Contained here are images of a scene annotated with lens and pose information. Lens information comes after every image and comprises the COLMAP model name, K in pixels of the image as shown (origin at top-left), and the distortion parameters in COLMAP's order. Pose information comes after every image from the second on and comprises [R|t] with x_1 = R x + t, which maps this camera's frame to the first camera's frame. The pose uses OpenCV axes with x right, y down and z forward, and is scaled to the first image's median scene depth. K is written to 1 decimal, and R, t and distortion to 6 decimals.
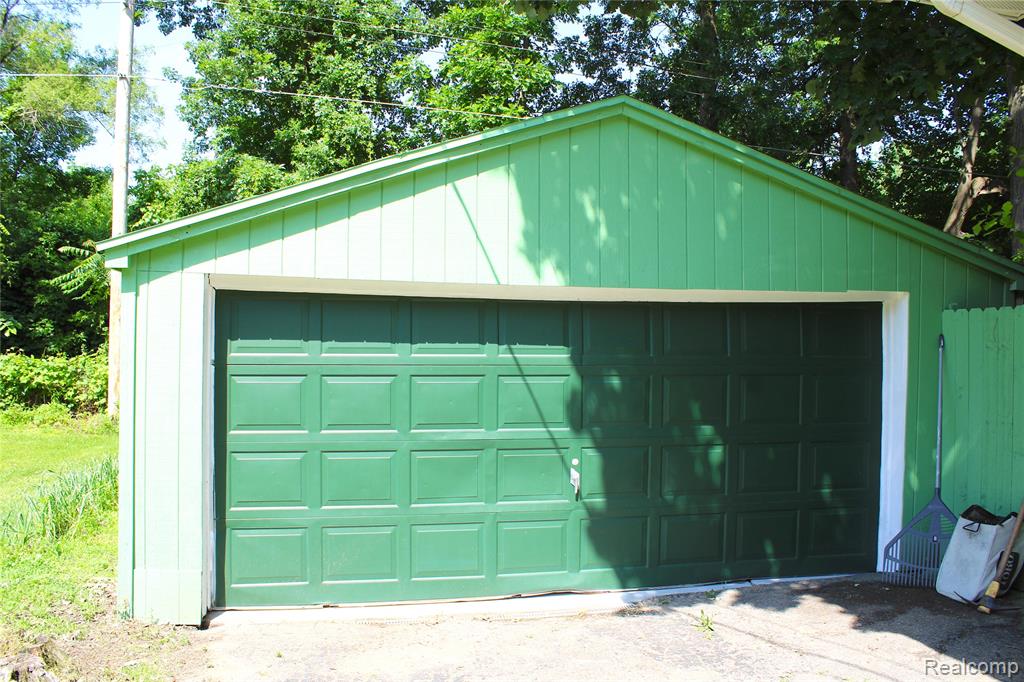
lens RADIAL K [[858.2, 0, 512.0], [0, 858.2, 341.0], [0, 0, 1]] dist [-0.180952, 0.171940]
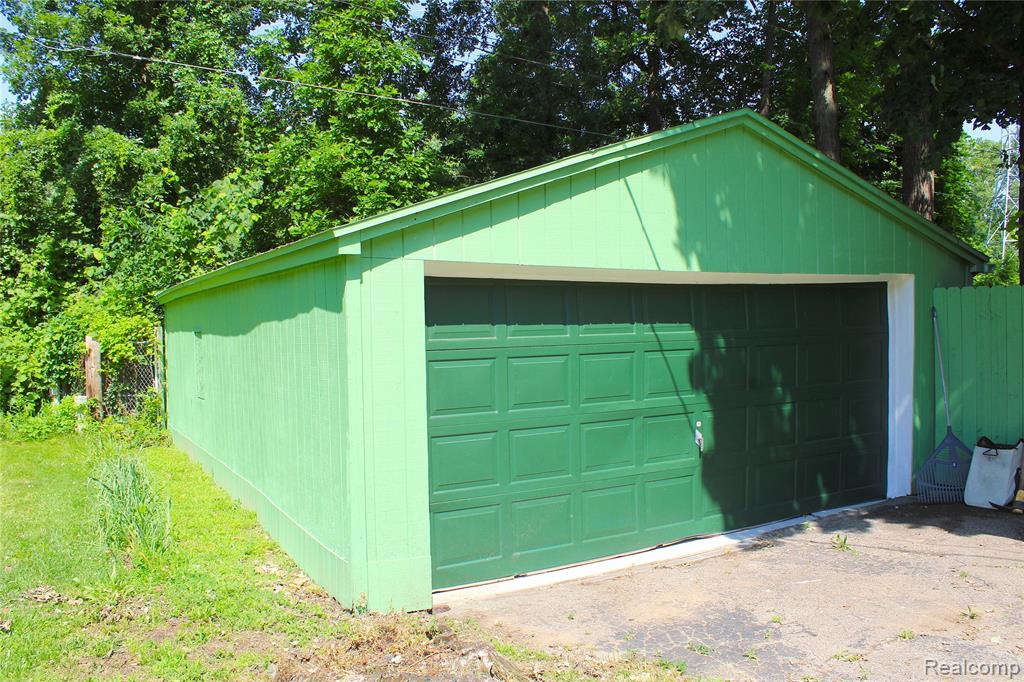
lens RADIAL K [[862.0, 0, 512.0], [0, 862.0, 341.0], [0, 0, 1]] dist [-0.165813, 0.144345]
pose [[0.945372, -0.033844, 0.324232, -0.541309], [0.025629, 0.999234, 0.029574, -0.010848], [-0.324985, -0.019649, 0.945515, -0.004004]]
